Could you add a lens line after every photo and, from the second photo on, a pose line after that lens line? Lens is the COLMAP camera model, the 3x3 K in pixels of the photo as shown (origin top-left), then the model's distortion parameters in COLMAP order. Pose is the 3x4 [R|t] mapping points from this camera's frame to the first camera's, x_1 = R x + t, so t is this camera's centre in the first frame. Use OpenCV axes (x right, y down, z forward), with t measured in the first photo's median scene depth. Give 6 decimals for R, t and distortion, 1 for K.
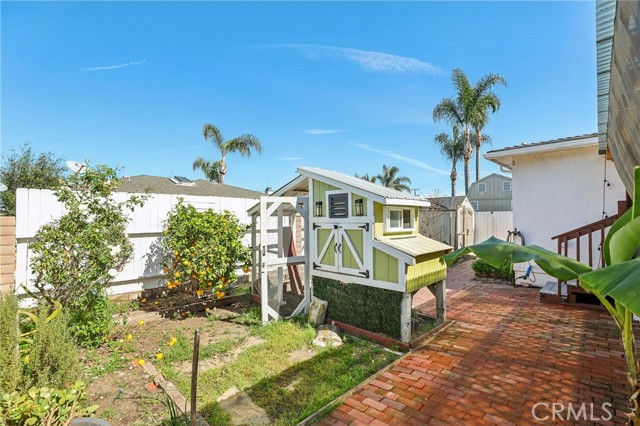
lens RADIAL K [[295.6, 0, 322.9], [0, 295.6, 213.8], [0, 0, 1]] dist [-0.019617, 0.000198]
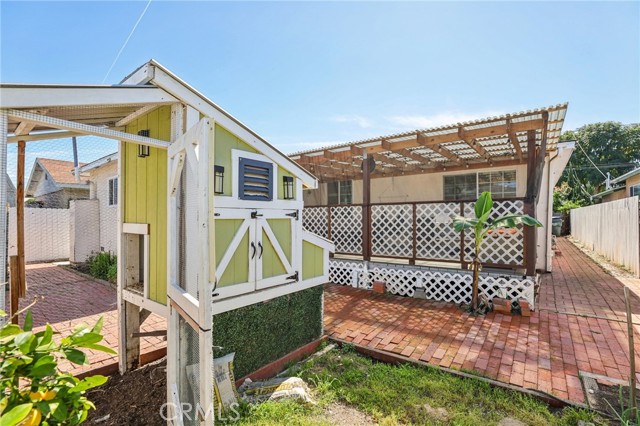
lens RADIAL K [[295.6, 0, 322.5], [0, 295.6, 213.8], [0, 0, 1]] dist [-0.019617, 0.000198]
pose [[-0.140229, 0.032186, 0.989596, -0.593664], [-0.008038, 0.999402, -0.033644, 0.064063], [-0.990086, -0.012672, -0.139886, 0.995012]]
